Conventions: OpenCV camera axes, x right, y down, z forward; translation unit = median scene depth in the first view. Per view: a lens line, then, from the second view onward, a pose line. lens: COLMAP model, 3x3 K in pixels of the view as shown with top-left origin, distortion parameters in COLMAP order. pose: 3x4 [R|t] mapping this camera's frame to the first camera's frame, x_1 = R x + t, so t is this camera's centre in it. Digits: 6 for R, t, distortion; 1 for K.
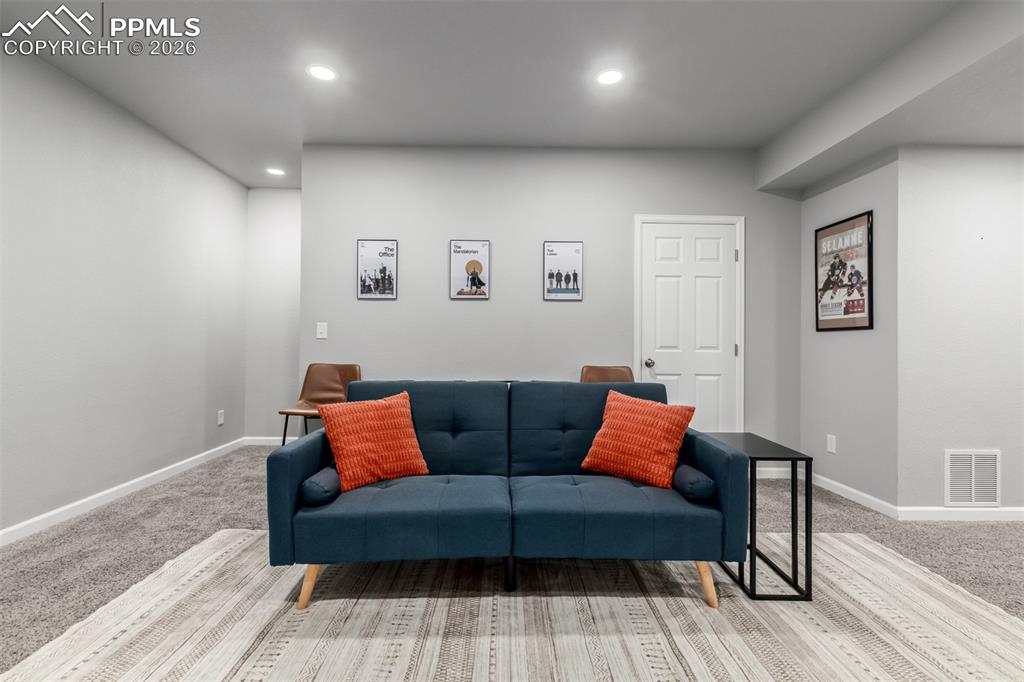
lens RADIAL K [[468.8, 0, 509.4], [0, 468.8, 338.9], [0, 0, 1]] dist [-0.002584, -0.000432]
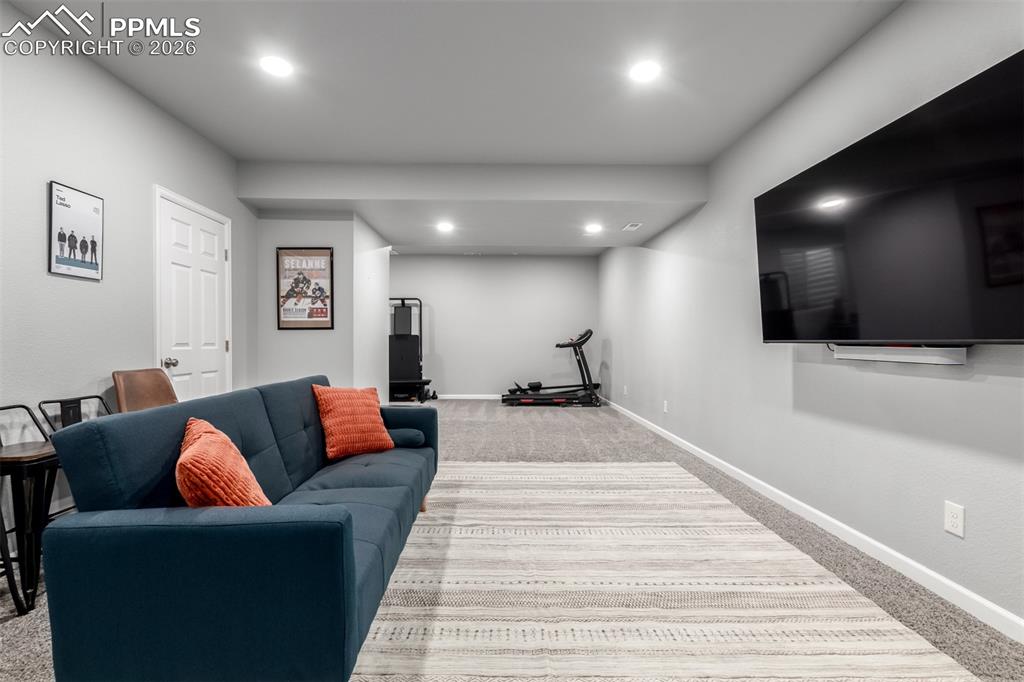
lens RADIAL K [[468.8, 0, 507.5], [0, 468.8, 340.0], [0, 0, 1]] dist [-0.002584, -0.000432]
pose [[-0.006478, -0.004696, 0.999968, -0.621379], [-0.002345, 0.999986, 0.004681, 0.003946], [-0.999976, -0.002315, -0.006489, 0.423203]]
